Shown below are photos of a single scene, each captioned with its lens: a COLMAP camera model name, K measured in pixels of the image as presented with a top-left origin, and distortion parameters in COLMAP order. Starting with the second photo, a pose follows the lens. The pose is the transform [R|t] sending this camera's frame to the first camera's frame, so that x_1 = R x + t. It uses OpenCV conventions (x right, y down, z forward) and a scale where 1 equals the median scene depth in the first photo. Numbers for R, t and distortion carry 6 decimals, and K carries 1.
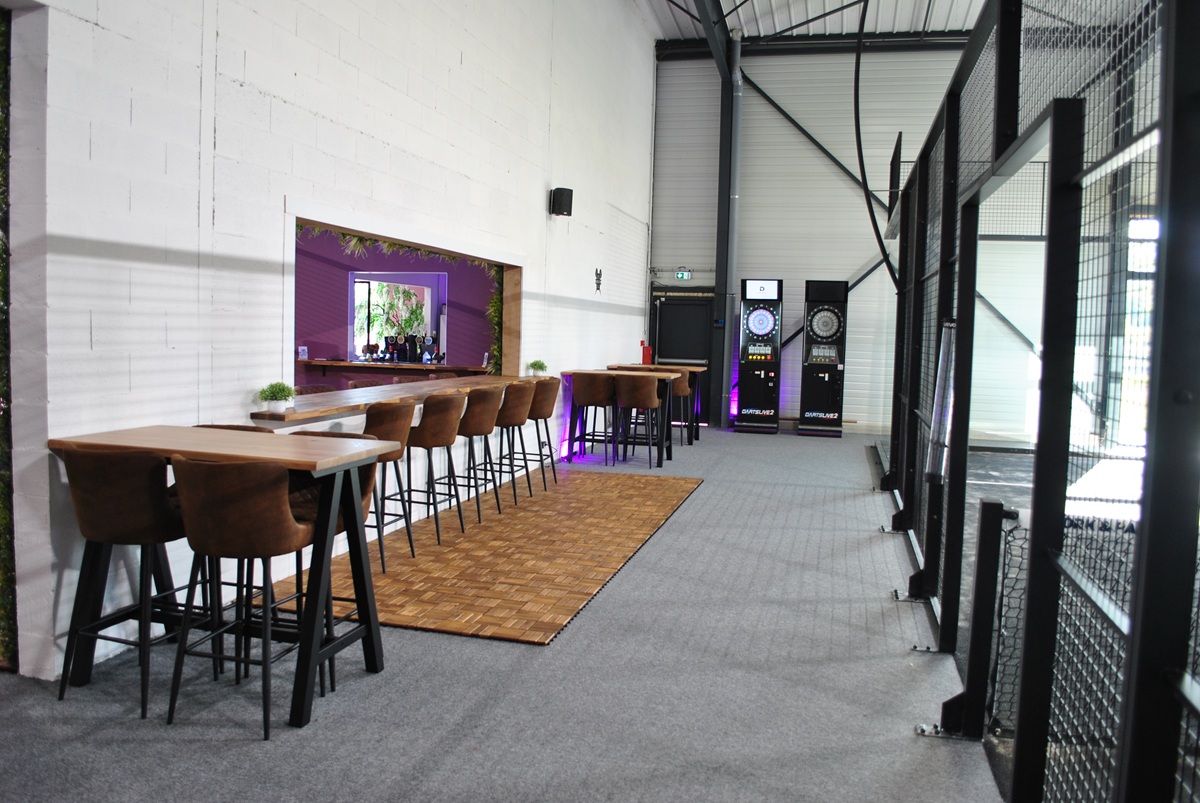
lens RADIAL K [[920.0, 0, 597.7], [0, 920.0, 401.8], [0, 0, 1]] dist [-0.029124, 0.005576]
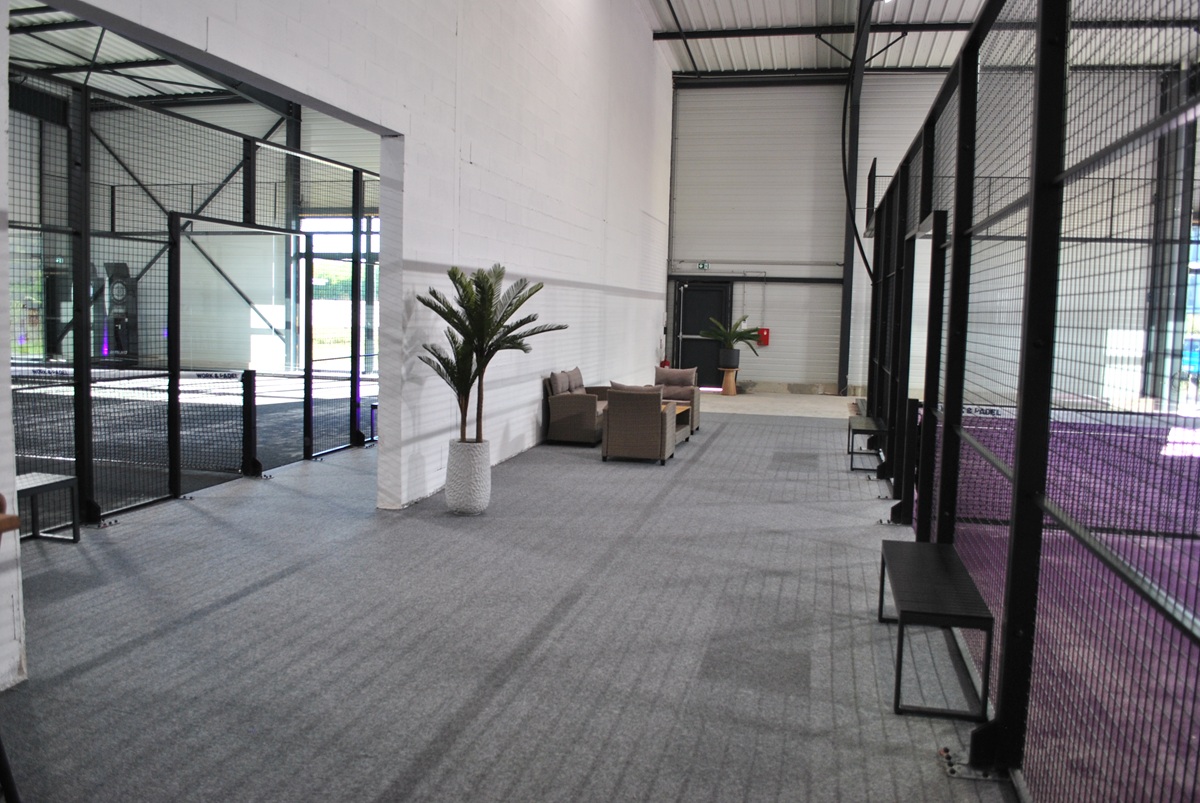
lens RADIAL K [[920.0, 0, 600.2], [0, 920.0, 399.4], [0, 0, 1]] dist [-0.029124, 0.005576]
pose [[0.999884, -0.014273, -0.005370, -0.031127], [0.014344, 0.999809, 0.013266, 0.013001], [0.005179, -0.013341, 0.999898, -0.133740]]
